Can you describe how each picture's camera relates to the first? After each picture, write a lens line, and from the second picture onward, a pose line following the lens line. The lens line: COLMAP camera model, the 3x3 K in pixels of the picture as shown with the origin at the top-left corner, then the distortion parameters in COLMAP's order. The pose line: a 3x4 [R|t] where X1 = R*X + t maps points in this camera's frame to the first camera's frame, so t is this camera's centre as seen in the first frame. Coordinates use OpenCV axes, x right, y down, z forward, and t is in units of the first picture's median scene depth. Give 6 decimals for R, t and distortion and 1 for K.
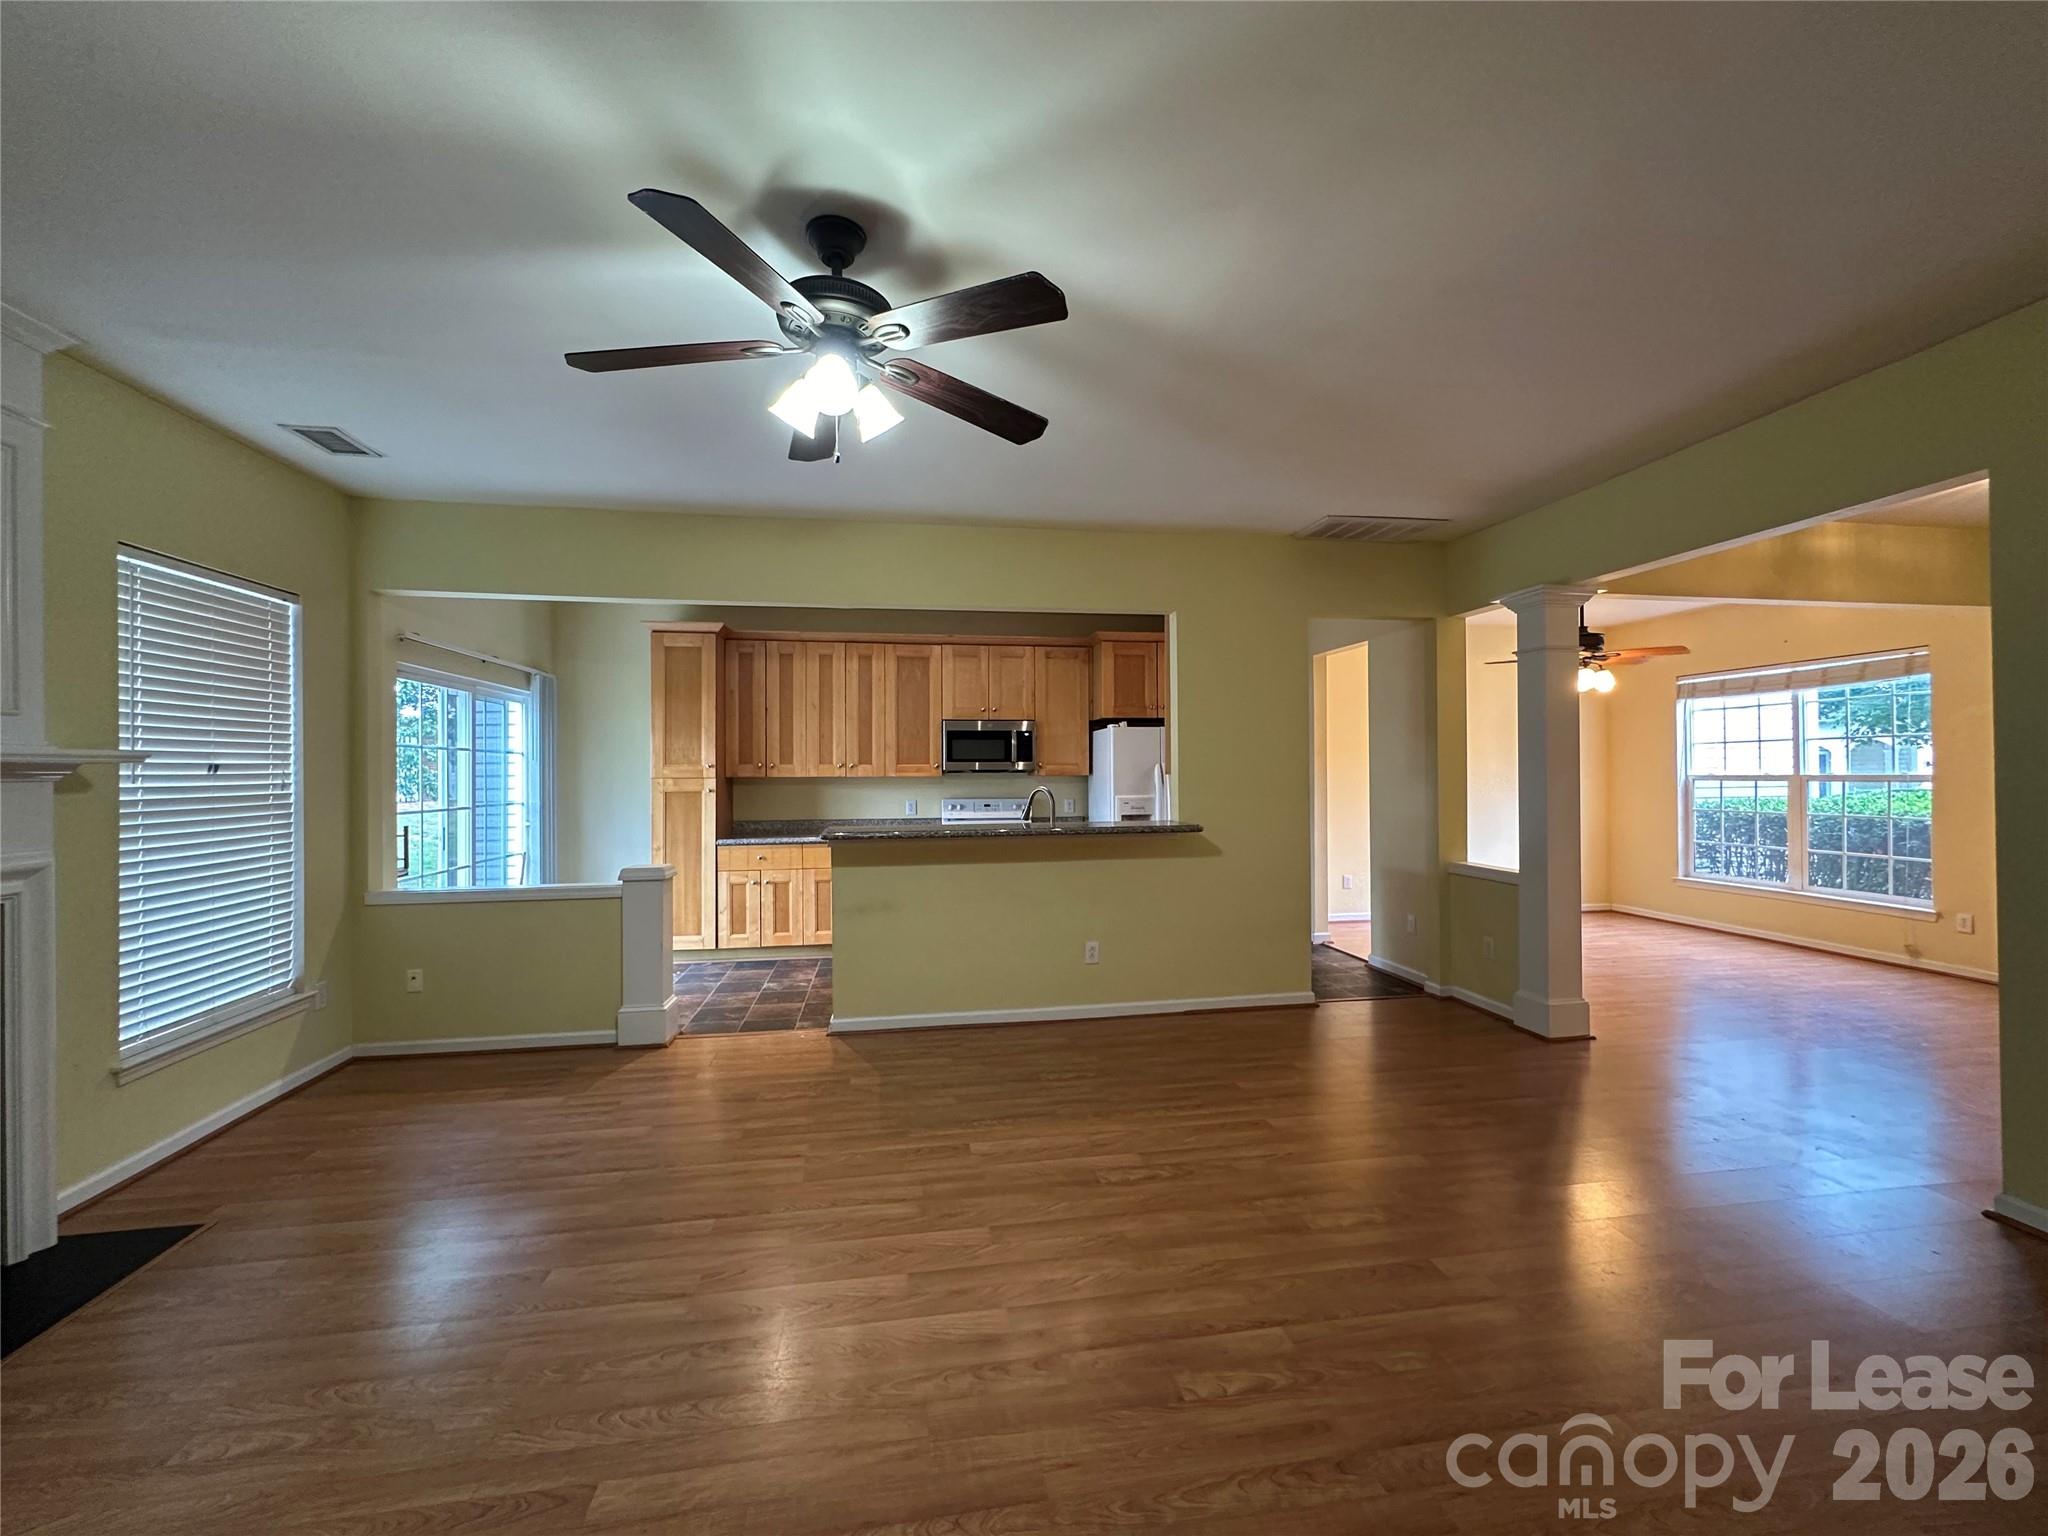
lens RADIAL K [[818.3, 0, 1025.5], [0, 818.3, 770.5], [0, 0, 1]] dist [-0.003150, 0.000338]
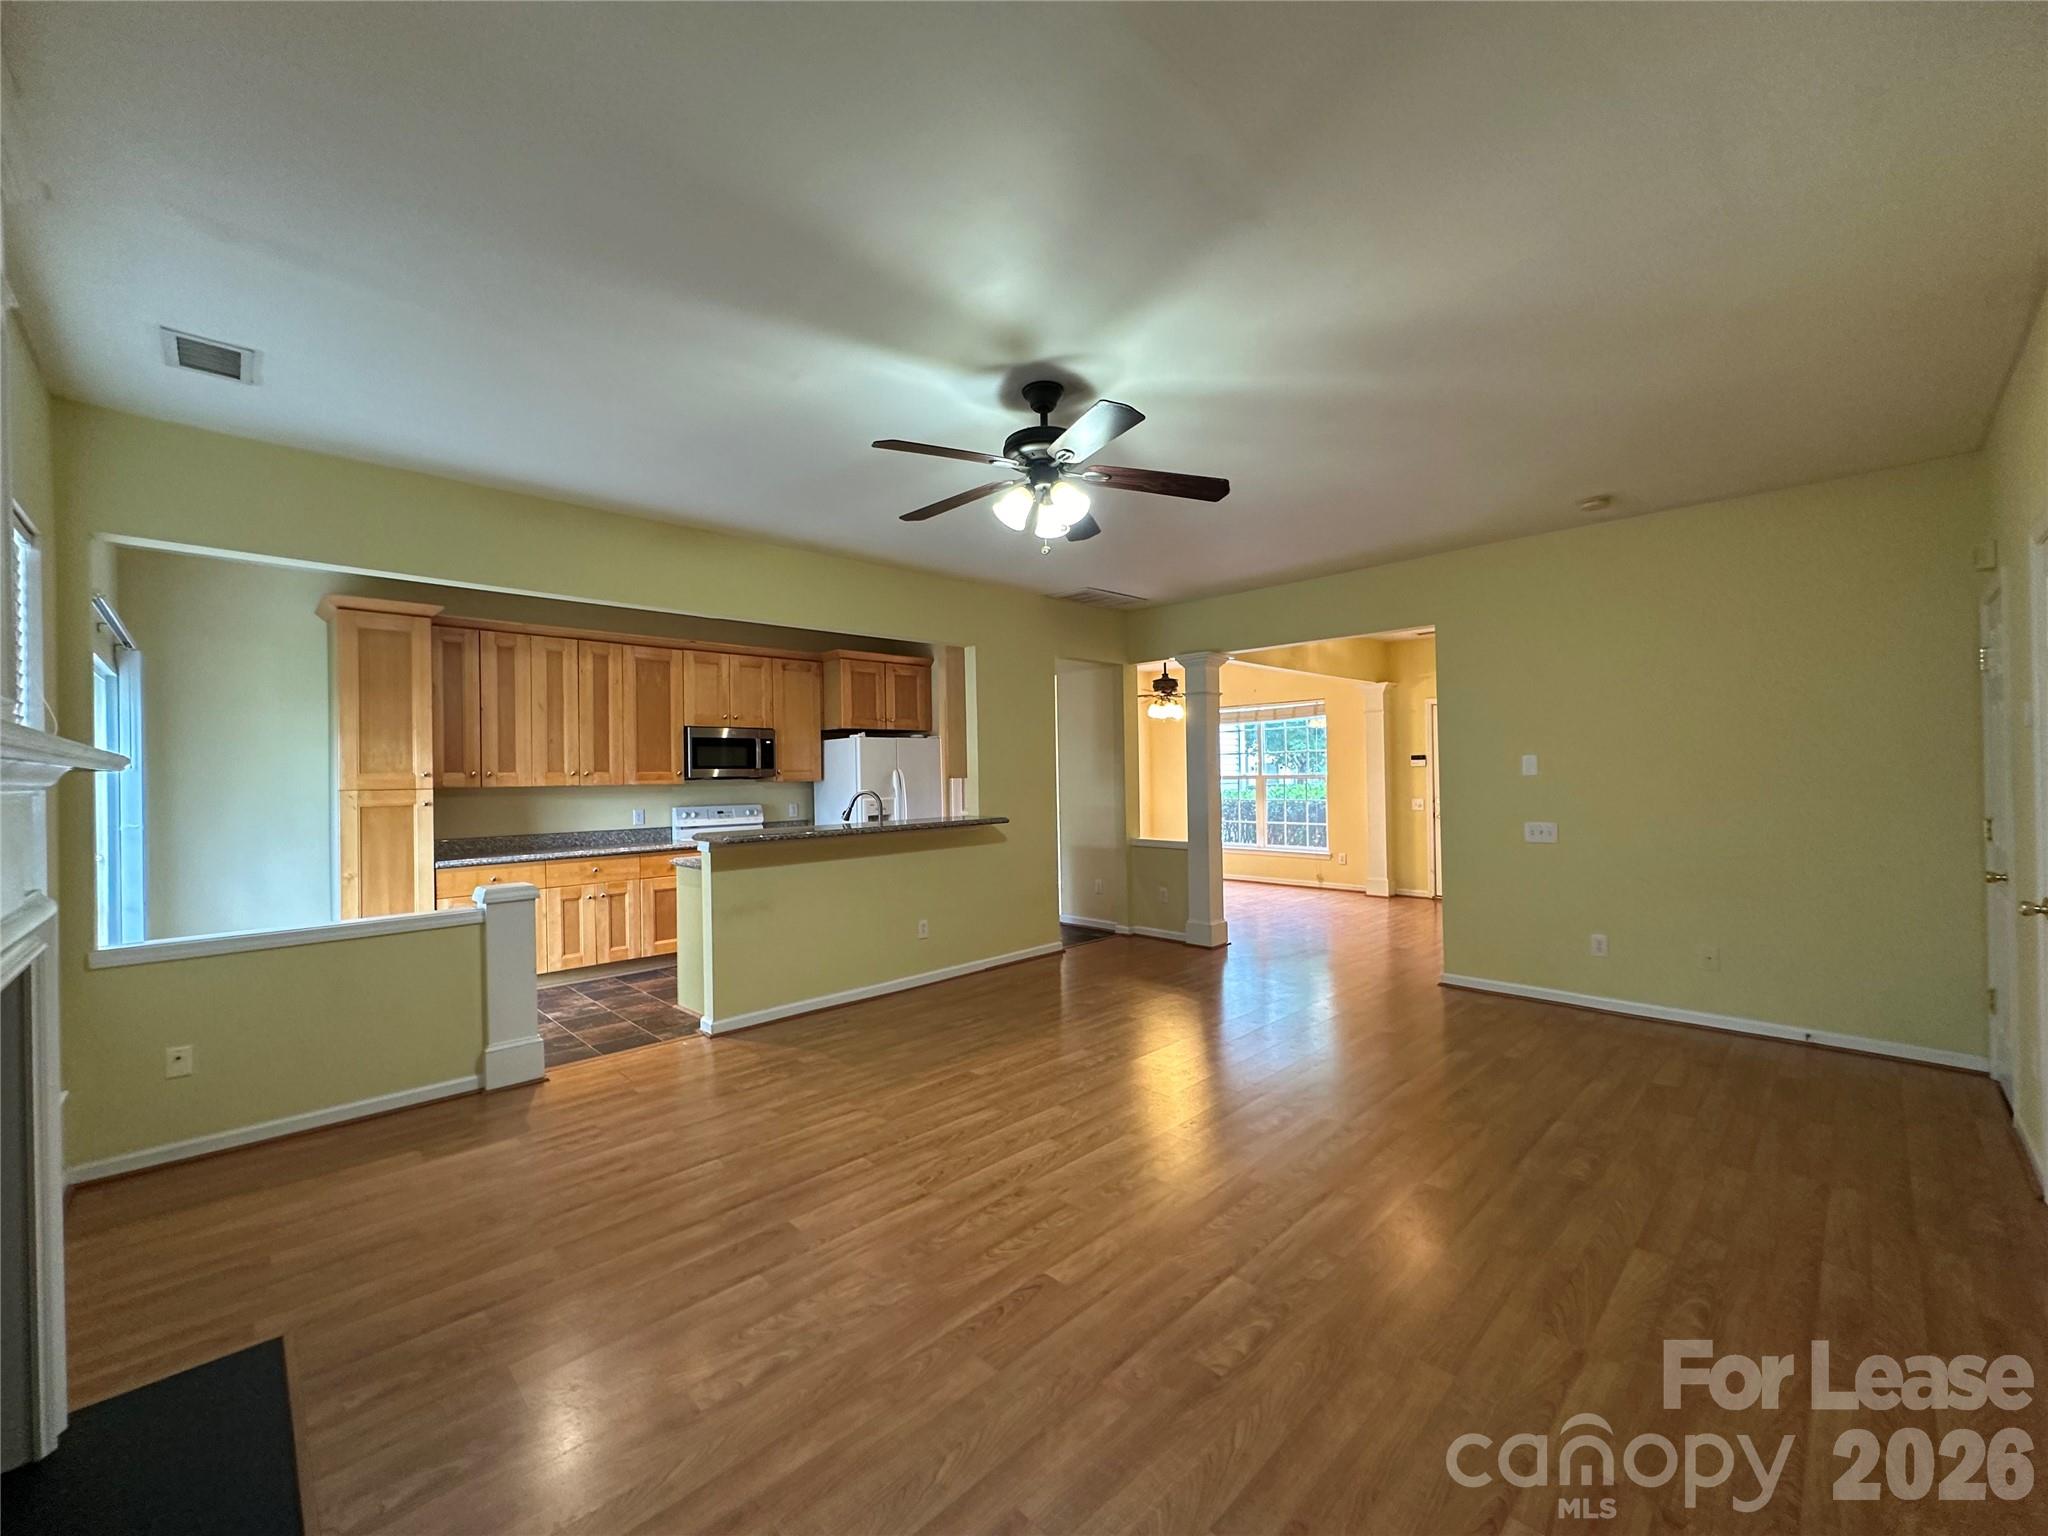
lens RADIAL K [[818.3, 0, 1025.5], [0, 818.3, 770.5], [0, 0, 1]] dist [-0.003150, 0.000338]
pose [[0.819208, -0.004903, 0.573475, -0.449774], [0.009931, 0.999935, -0.005636, 0.001316], [-0.573410, 0.010312, 0.819203, -0.052757]]
